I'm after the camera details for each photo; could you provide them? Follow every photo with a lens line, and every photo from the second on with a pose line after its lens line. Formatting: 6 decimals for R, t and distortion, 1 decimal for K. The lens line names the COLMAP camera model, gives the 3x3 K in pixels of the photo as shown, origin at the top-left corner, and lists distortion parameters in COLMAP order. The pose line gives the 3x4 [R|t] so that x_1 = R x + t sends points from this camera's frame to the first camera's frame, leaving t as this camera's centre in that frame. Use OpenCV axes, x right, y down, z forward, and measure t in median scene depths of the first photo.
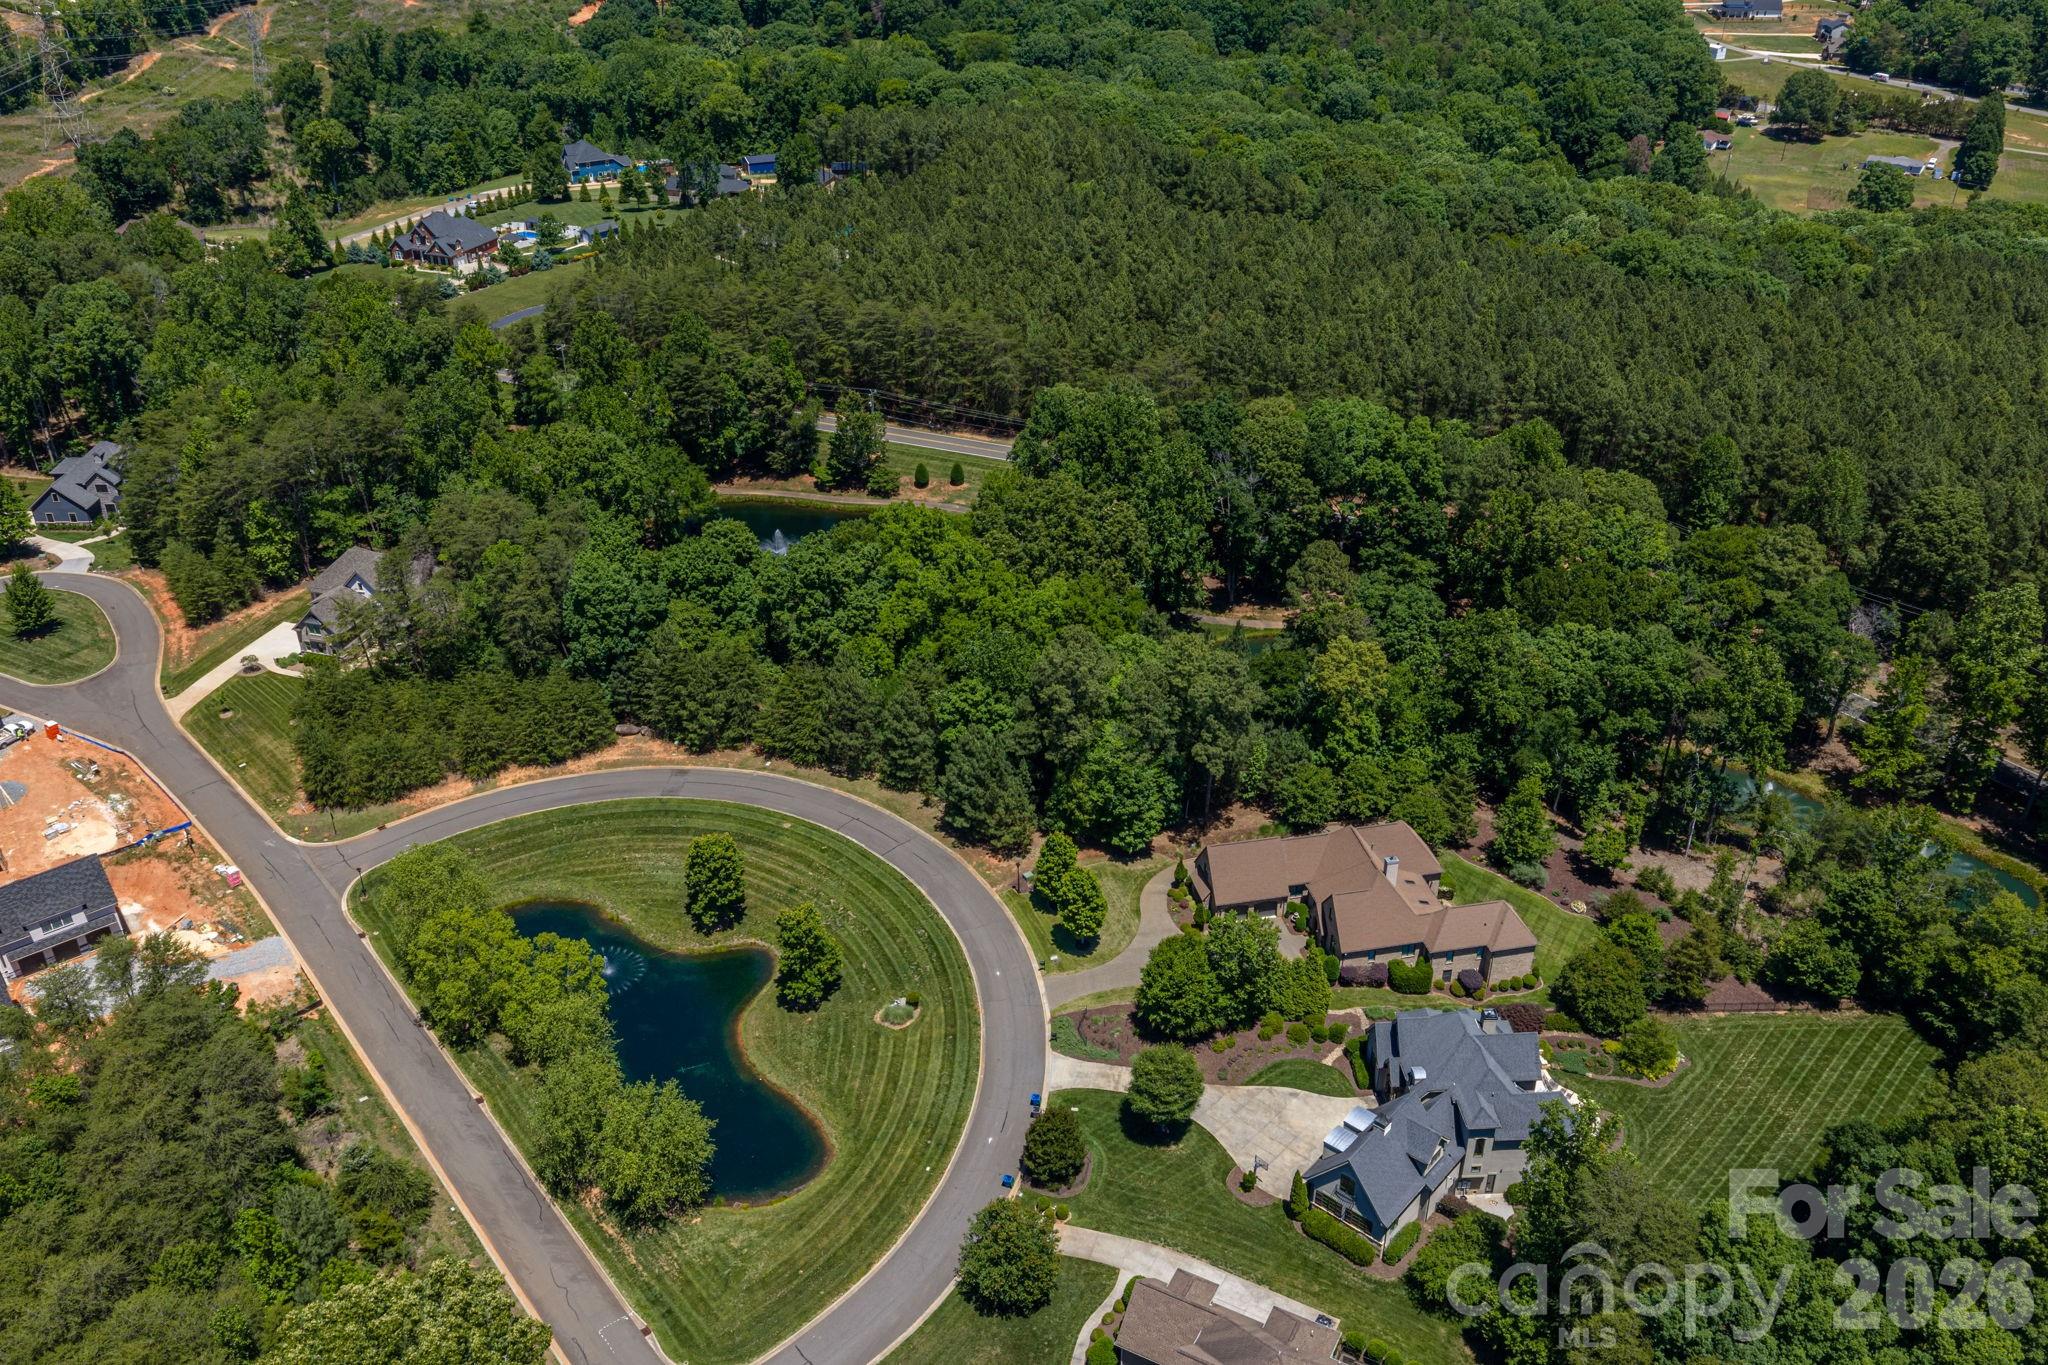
lens RADIAL K [[1692.6, 0, 1024.0], [0, 1692.6, 682.5], [0, 0, 1]] dist [0.034650, -0.055723]
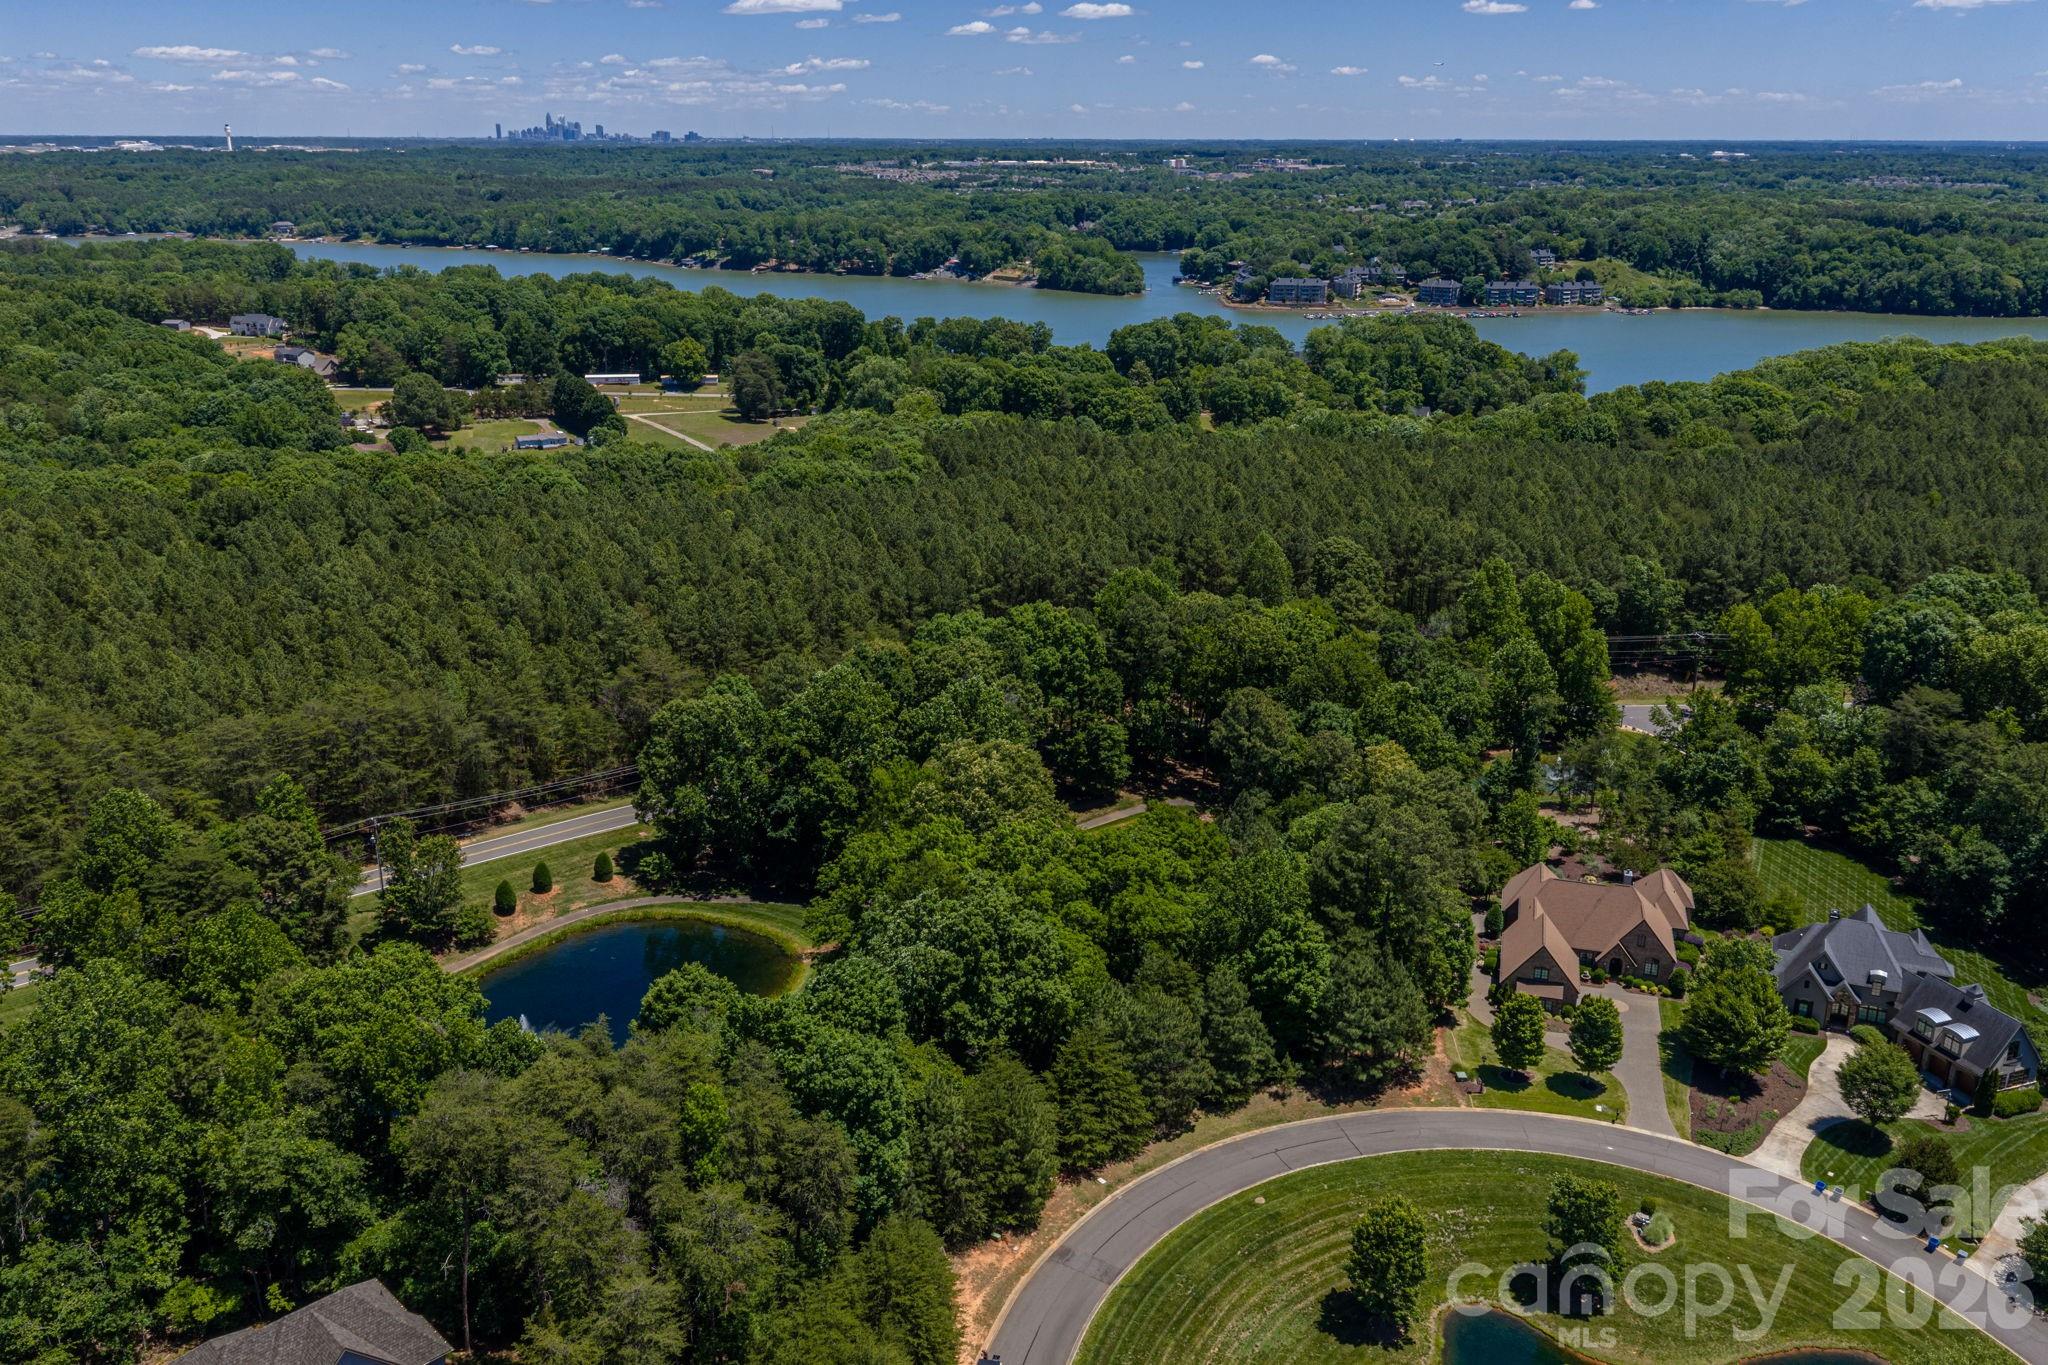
lens RADIAL K [[1692.0, 0, 1024.0], [0, 1692.0, 682.5], [0, 0, 1]] dist [0.016626, -0.012324]
pose [[0.472373, -0.270089, 0.838997, -0.706392], [0.438829, 0.897594, 0.041883, -0.184303], [-0.764390, 0.348392, 0.542522, 0.560925]]
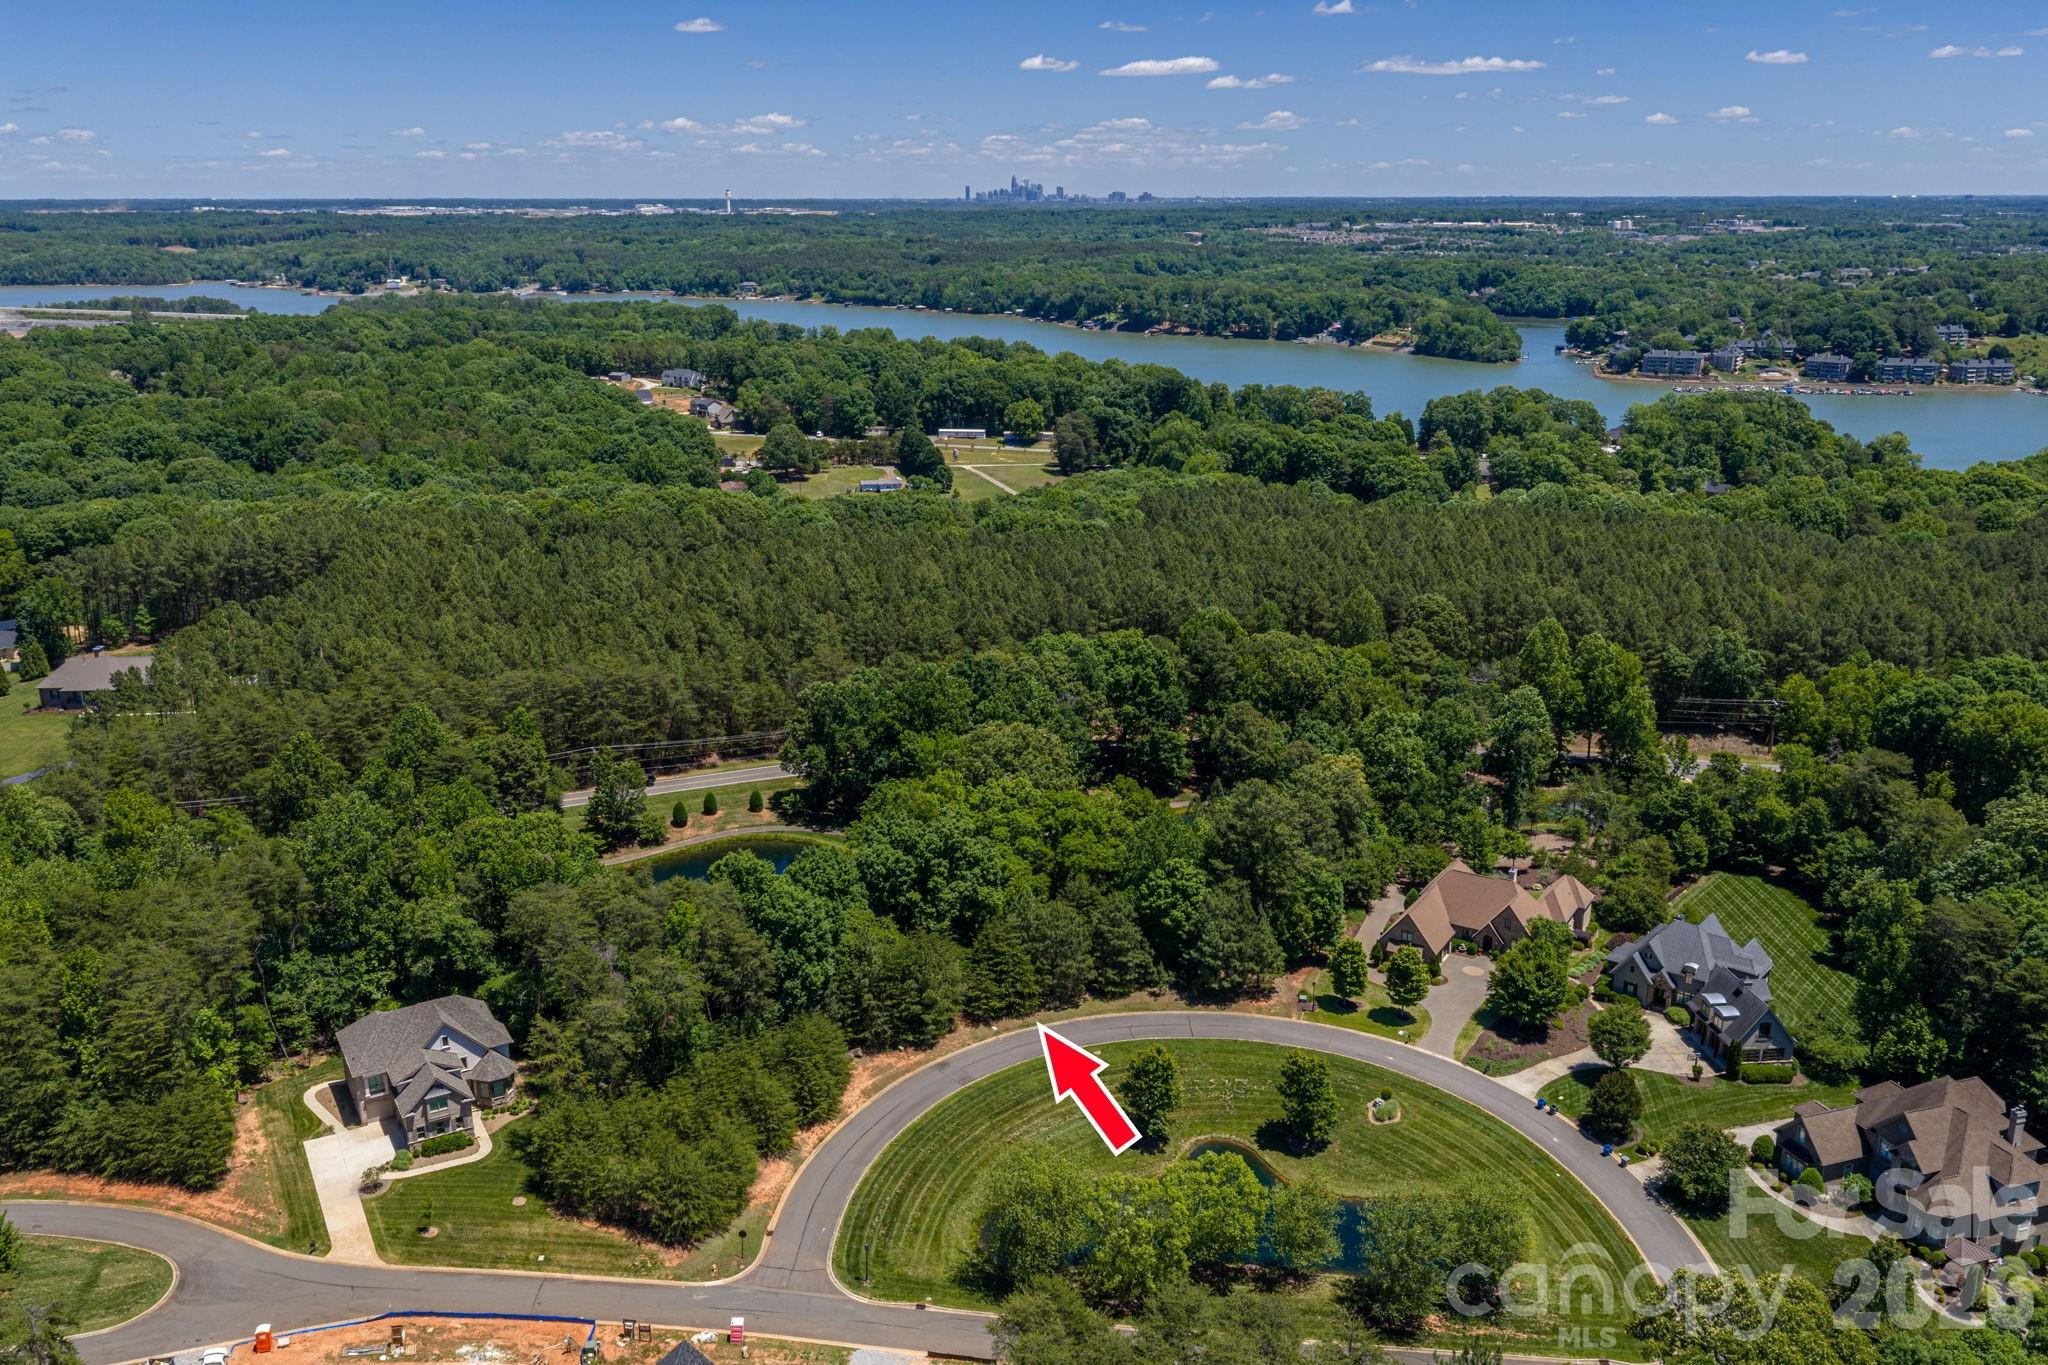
lens RADIAL K [[1692.6, 0, 1024.0], [0, 1692.6, 682.5], [0, 0, 1]] dist [0.034650, -0.055723]
pose [[0.682691, -0.204162, 0.701606, -0.794180], [0.367054, 0.926058, -0.087682, -0.046406], [-0.631827, 0.317387, 0.707150, 0.217212]]
